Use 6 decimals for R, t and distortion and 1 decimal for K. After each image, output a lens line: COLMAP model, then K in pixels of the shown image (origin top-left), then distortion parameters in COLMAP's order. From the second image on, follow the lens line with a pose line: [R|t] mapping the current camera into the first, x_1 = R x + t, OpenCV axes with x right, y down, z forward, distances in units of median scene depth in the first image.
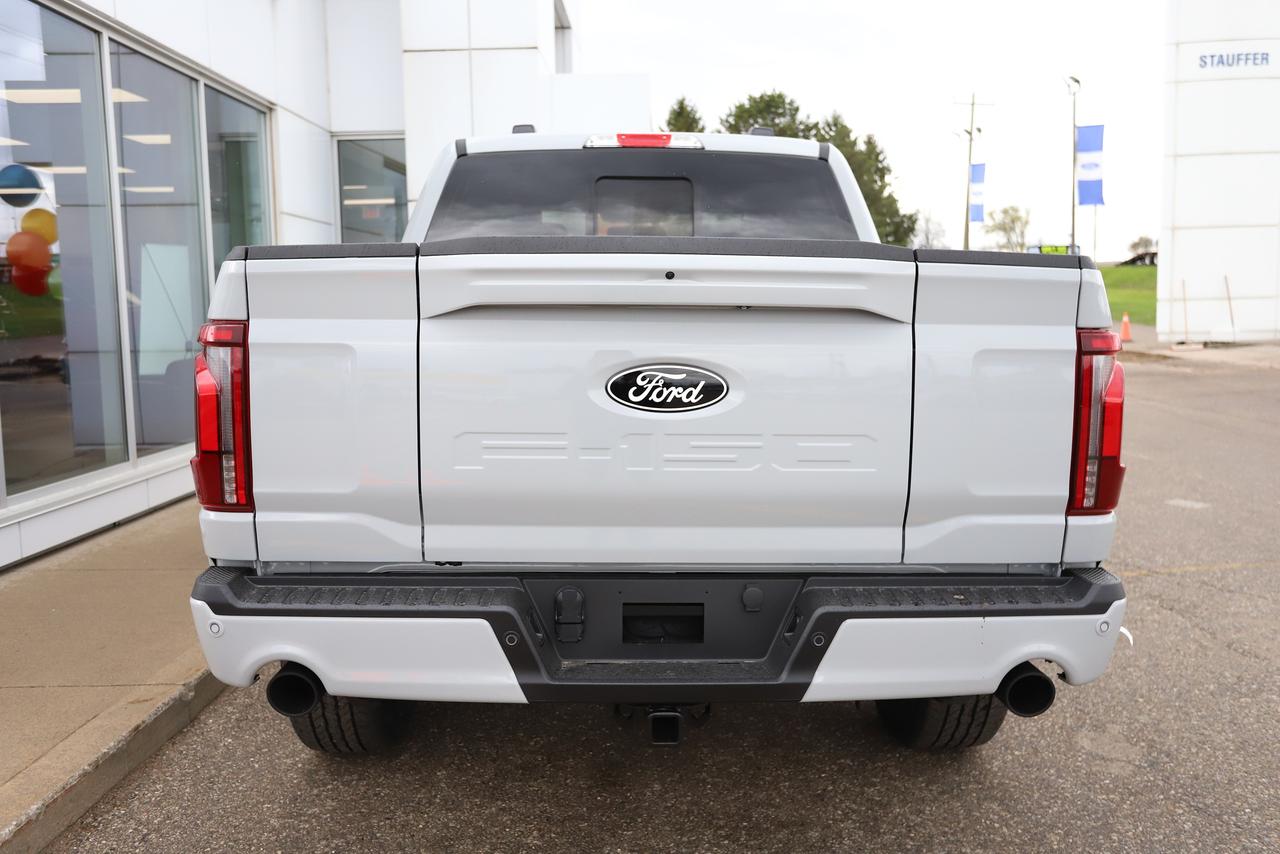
lens RADIAL K [[1116.4, 0, 640.0], [0, 1116.4, 427.0], [0, 0, 1]] dist [-0.034392, 0.119550]
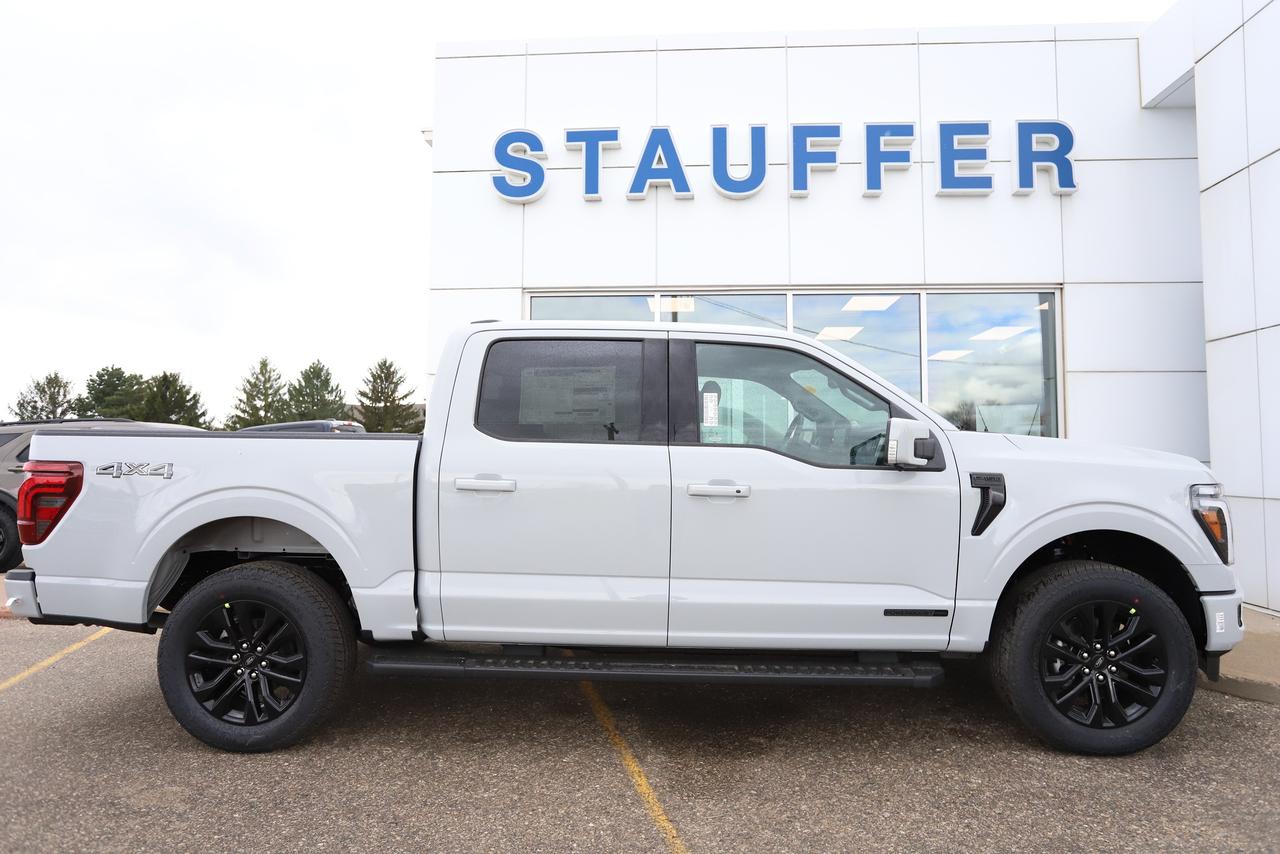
lens RADIAL K [[762.3, 0, 640.0], [0, 762.3, 427.0], [0, 0, 1]] dist [-0.003151, 0.000897]
pose [[-0.051251, -0.023396, -0.998412, 1.329046], [-0.114718, 0.993246, -0.017386, -0.189179], [0.992075, 0.113644, -0.053588, 1.614774]]
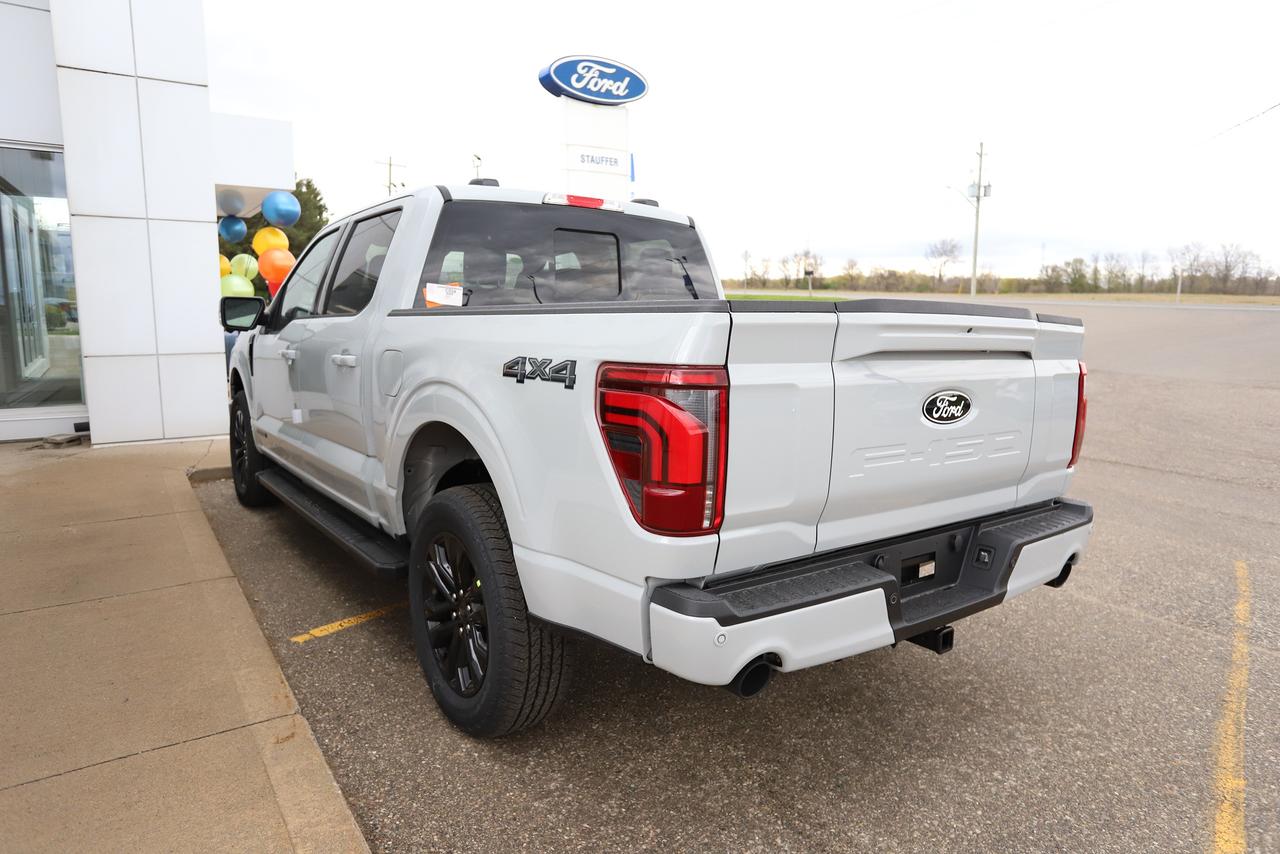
lens RADIAL K [[818.2, 0, 640.0], [0, 818.2, 427.0], [0, 0, 1]] dist [-0.063638, 0.060522]
pose [[0.819501, -0.064599, 0.569425, -0.609462], [0.046260, 0.997841, 0.046626, -0.051672], [-0.571207, -0.011868, 0.820720, 0.248396]]
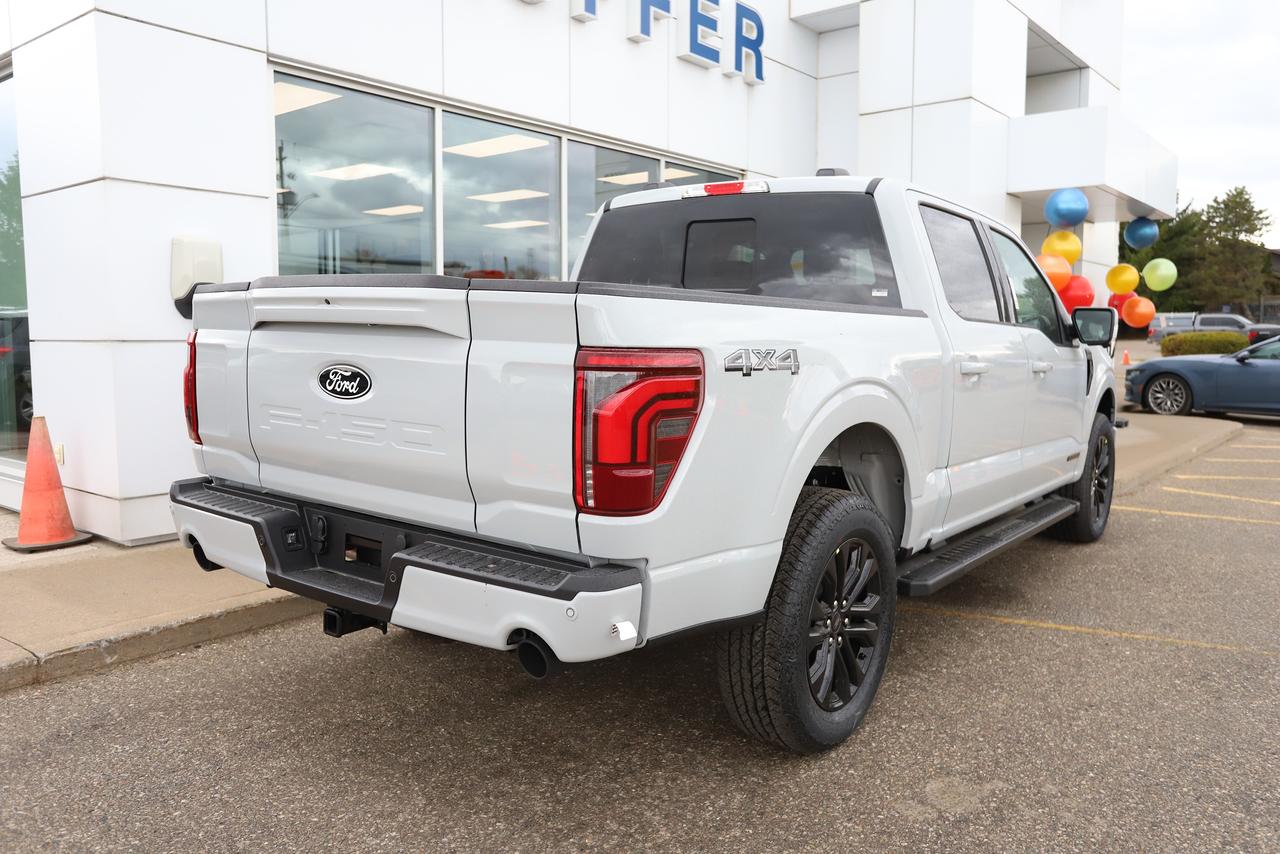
lens RADIAL K [[959.8, 0, 640.0], [0, 959.8, 427.0], [0, 0, 1]] dist [-0.012242, 0.003242]
pose [[0.784996, 0.076838, -0.614717, 0.720540], [-0.082751, 0.996392, 0.018873, -0.021280], [0.613949, 0.036053, 0.788522, 0.188780]]
